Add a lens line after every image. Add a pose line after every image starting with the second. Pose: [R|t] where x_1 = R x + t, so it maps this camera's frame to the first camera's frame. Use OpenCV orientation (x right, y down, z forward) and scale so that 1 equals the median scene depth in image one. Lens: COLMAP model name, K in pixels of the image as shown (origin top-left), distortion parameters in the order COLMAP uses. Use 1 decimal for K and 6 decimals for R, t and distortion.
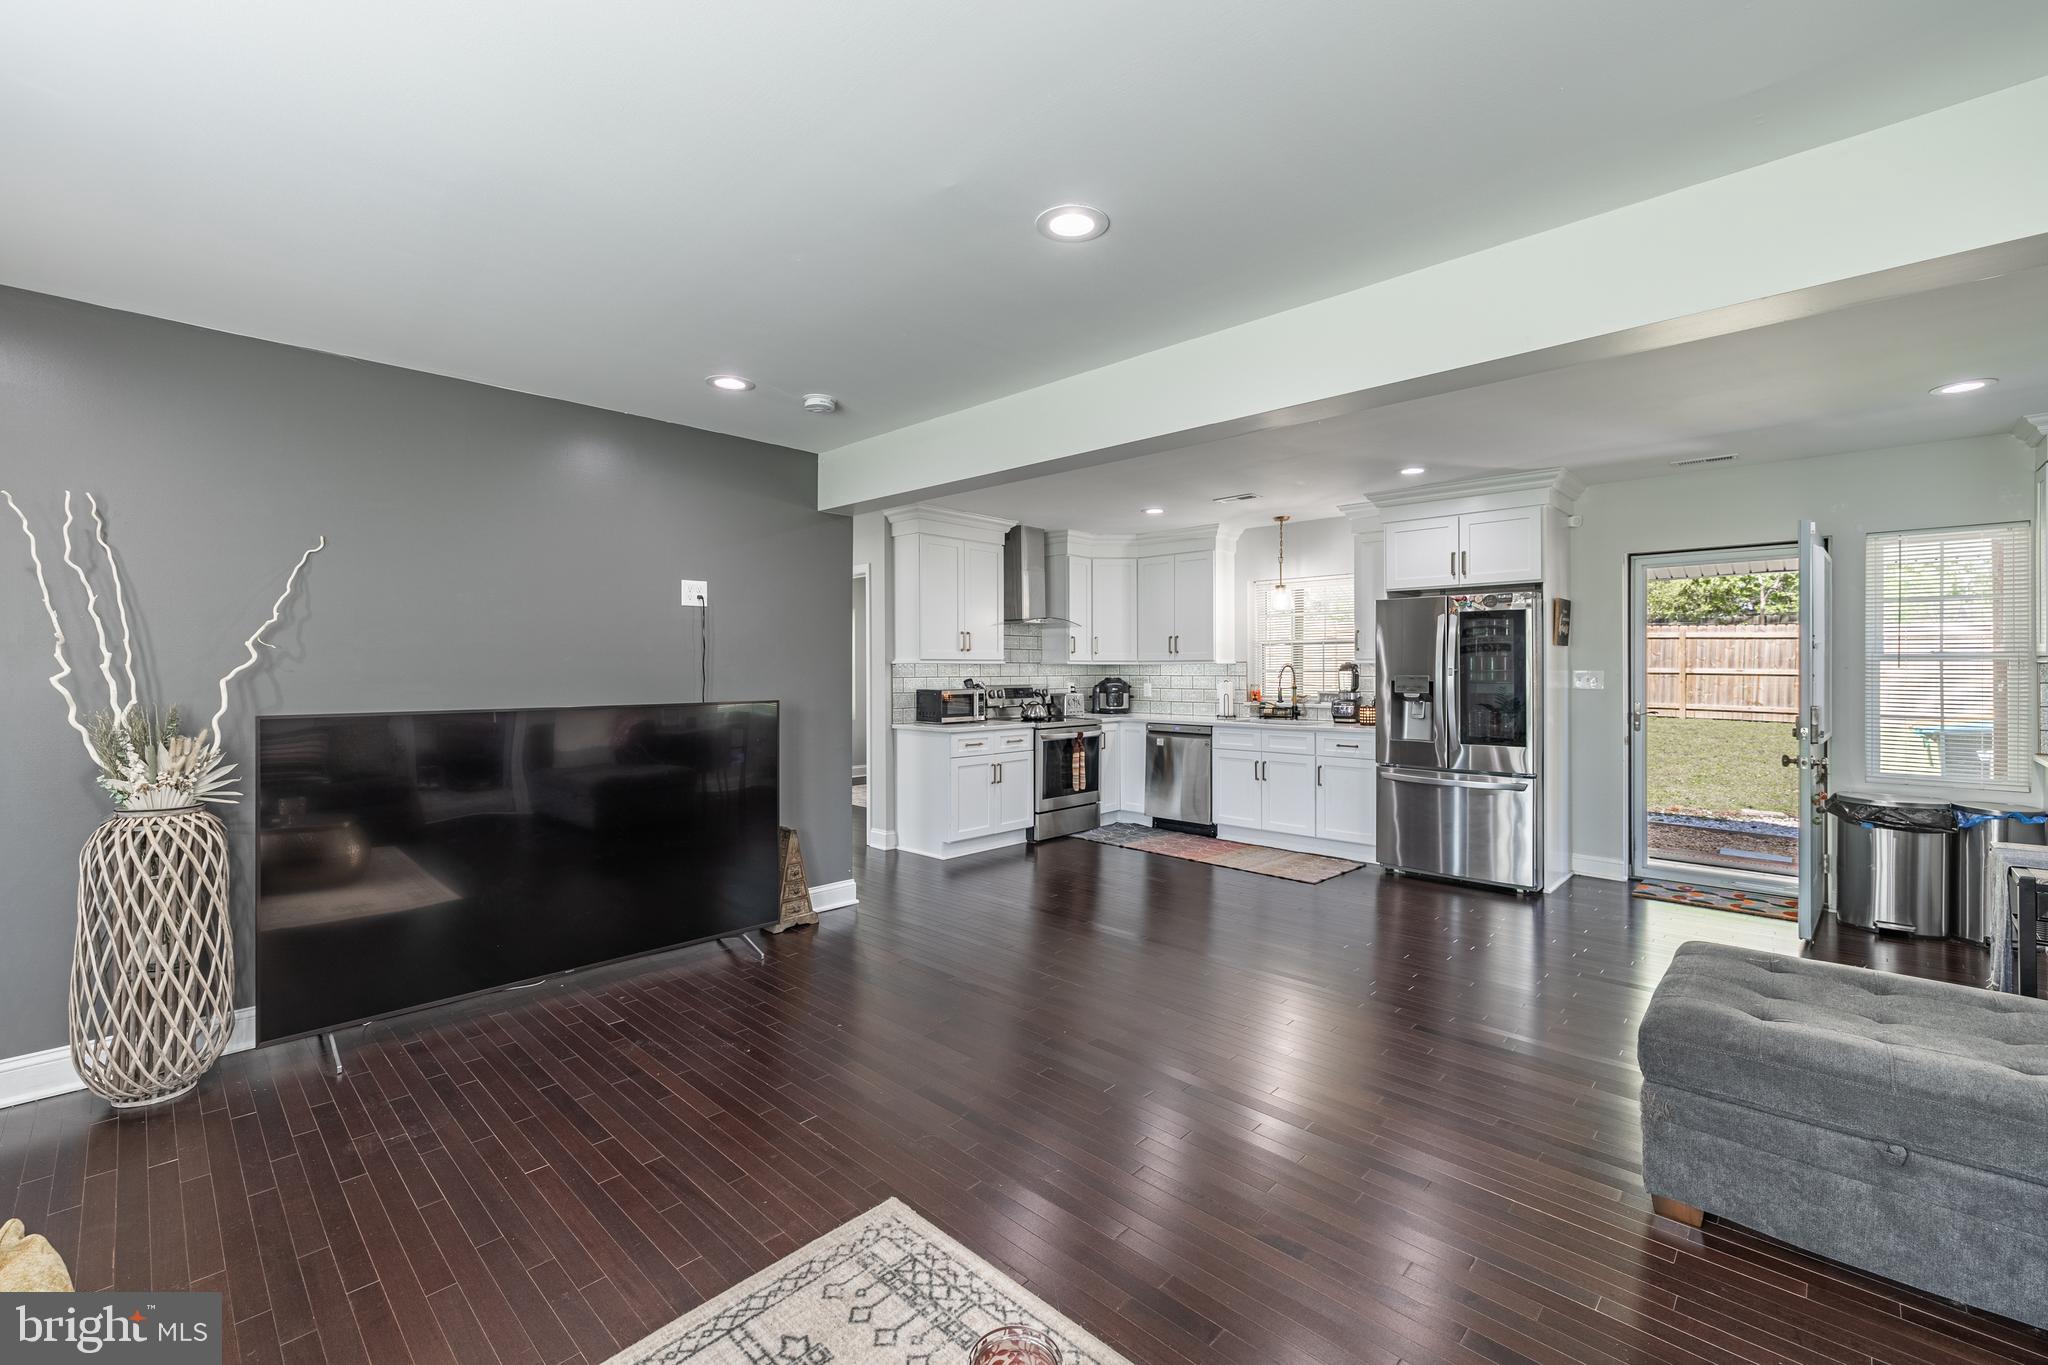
lens RADIAL K [[854.6, 0, 1020.1], [0, 854.6, 670.8], [0, 0, 1]] dist [0.001017, 0.000042]
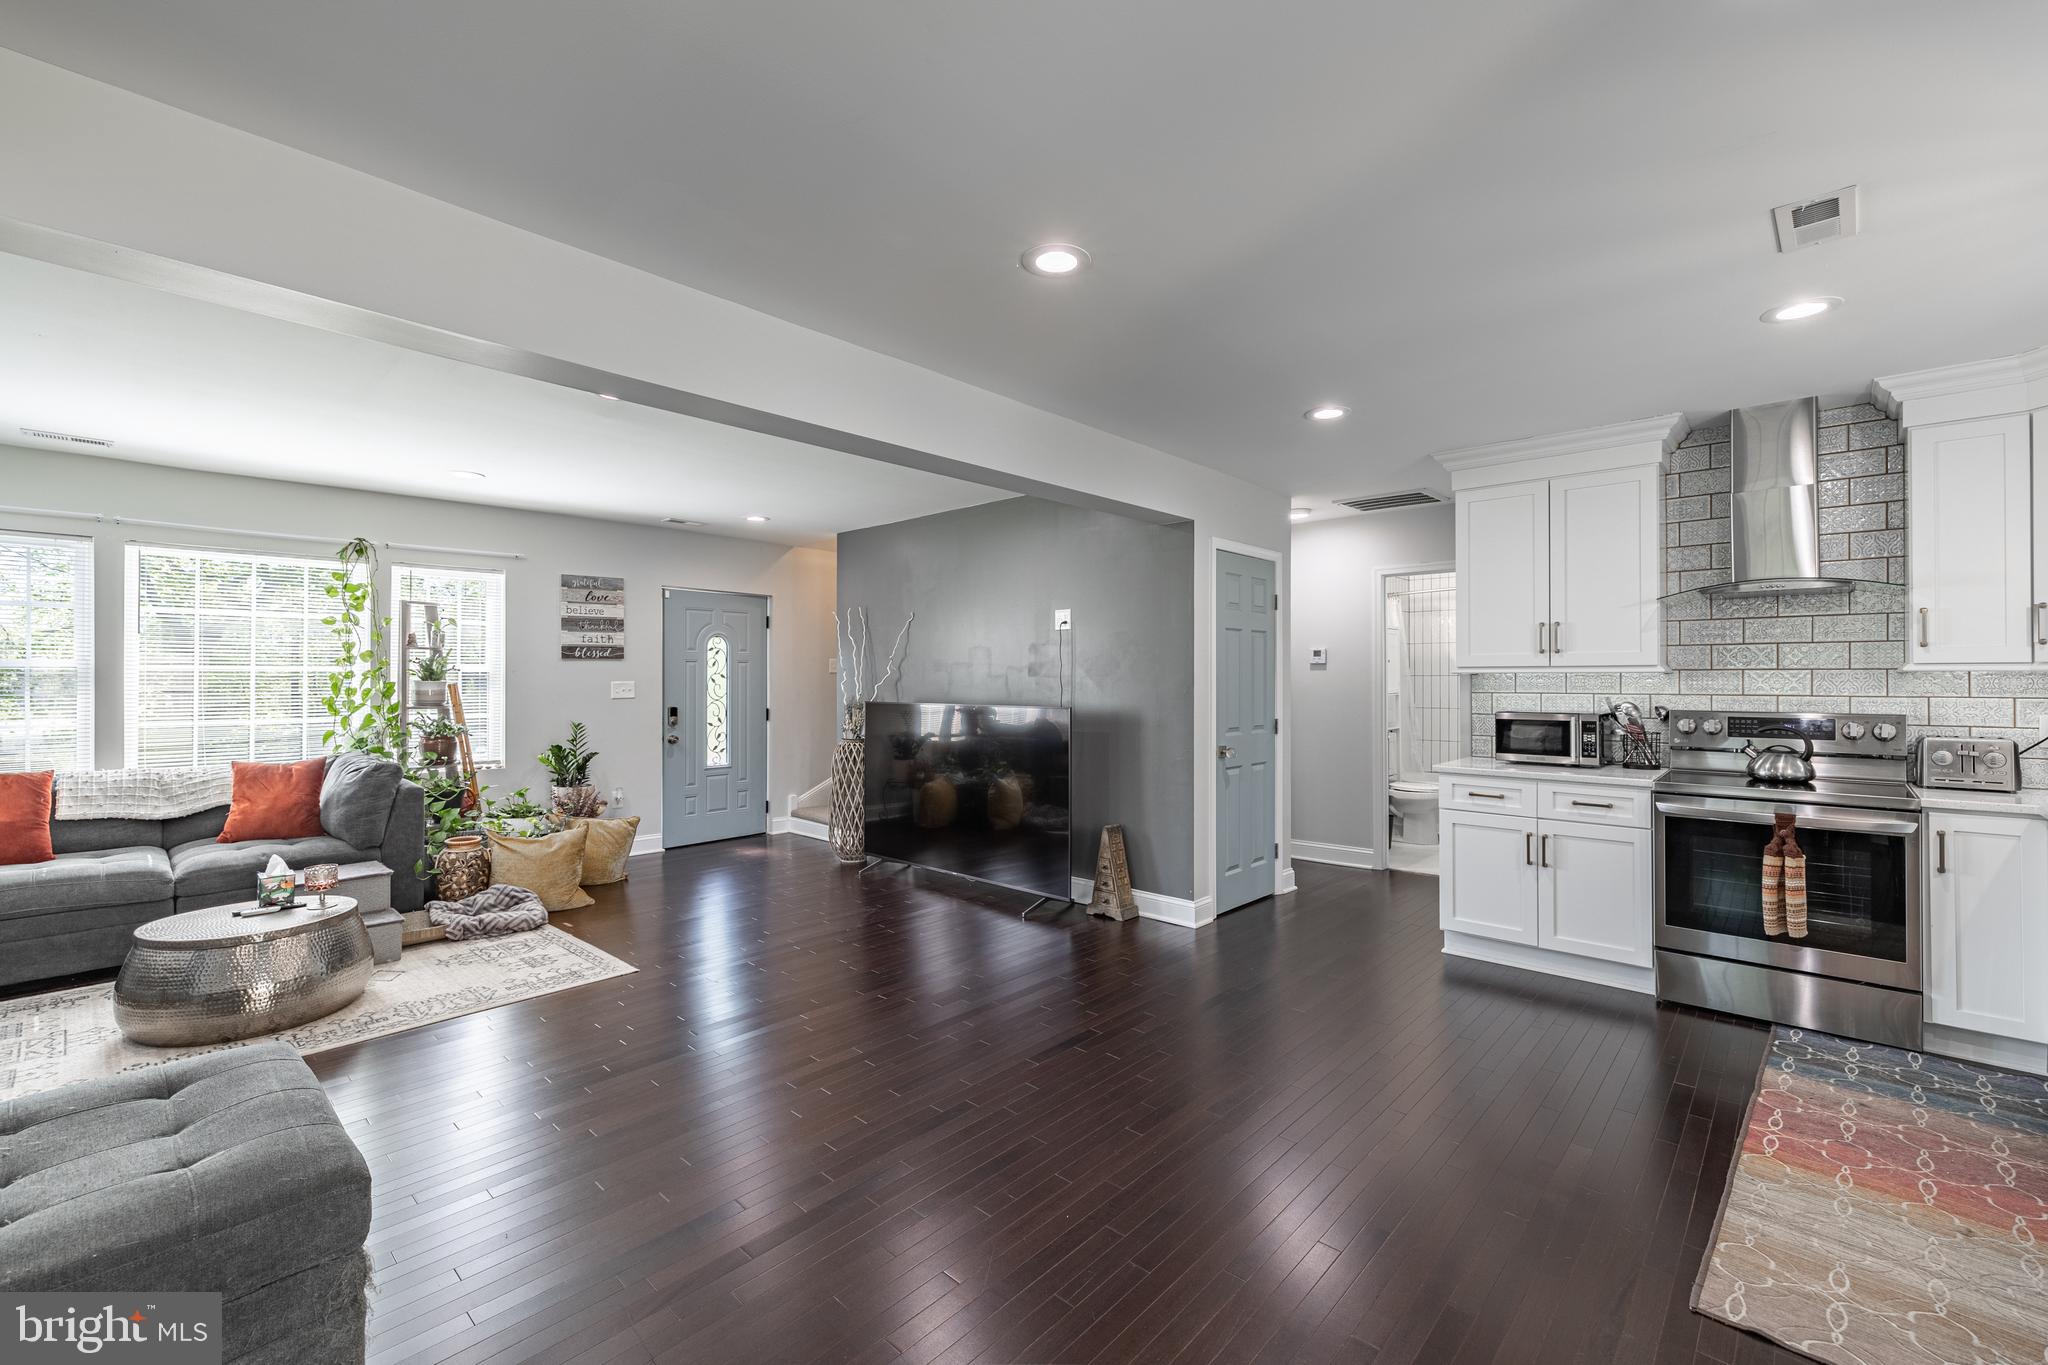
lens RADIAL K [[854.6, 0, 1023.0], [0, 854.6, 674.3], [0, 0, 1]] dist [0.001017, 0.000042]
pose [[0.017915, -0.006449, -0.999819, 0.571726], [-0.003562, 0.999972, -0.006514, -0.001633], [0.999833, 0.003678, 0.017892, 0.603626]]
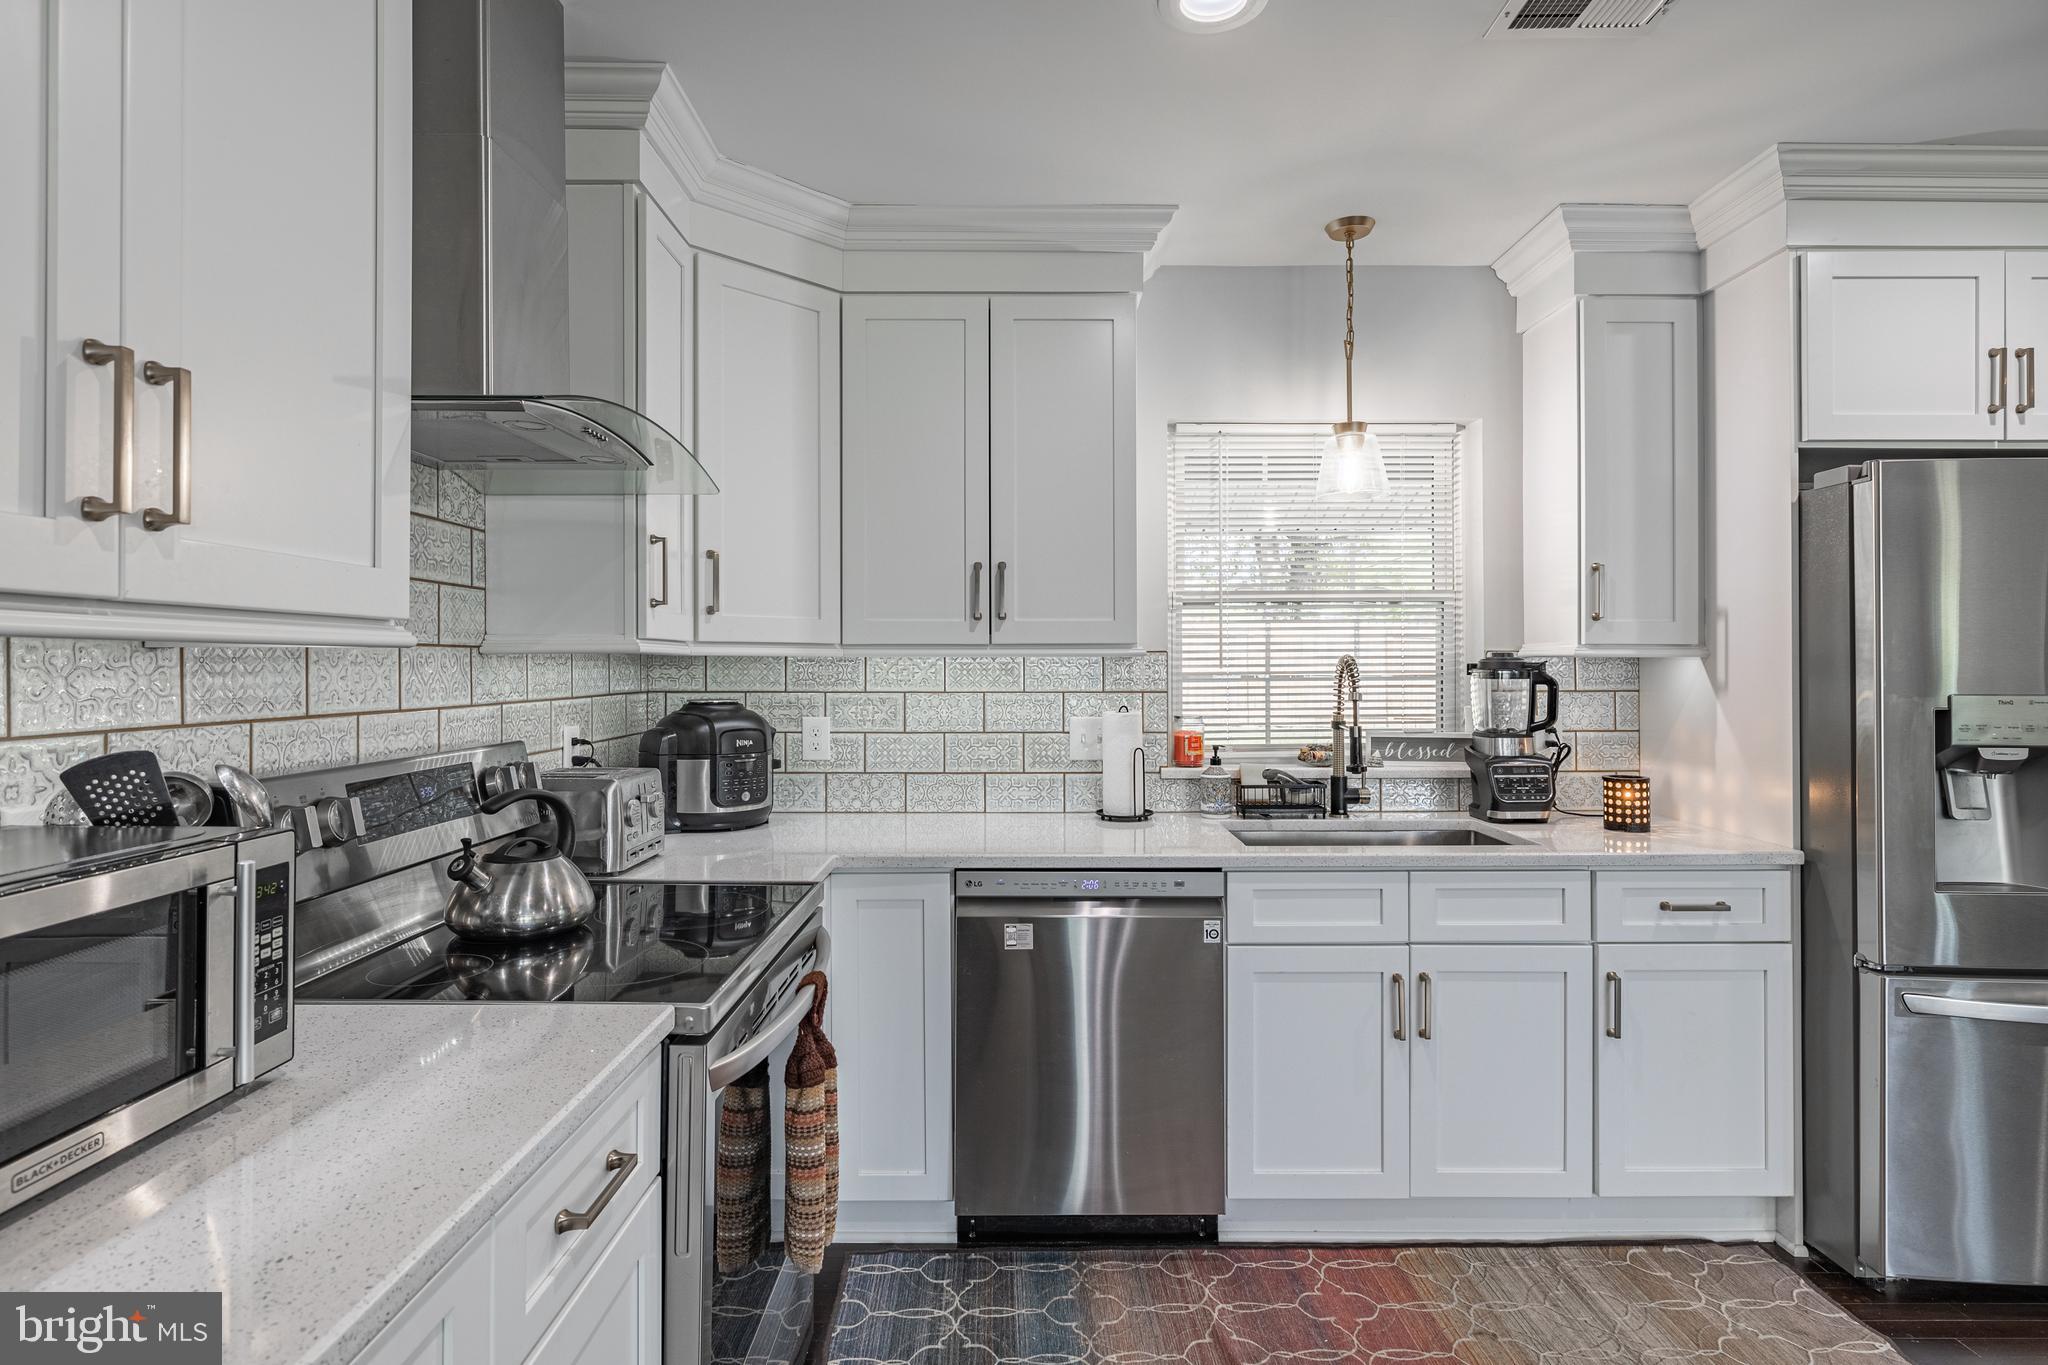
lens RADIAL K [[1053.1, 0, 1037.0], [0, 1053.1, 651.9], [0, 0, 1]] dist [0.003852, -0.000111]
pose [[0.718009, 0.009851, 0.695964, -0.076109], [0.001118, 0.999882, -0.015306, -0.003897], [-0.696033, 0.011768, 0.717914, 0.824956]]
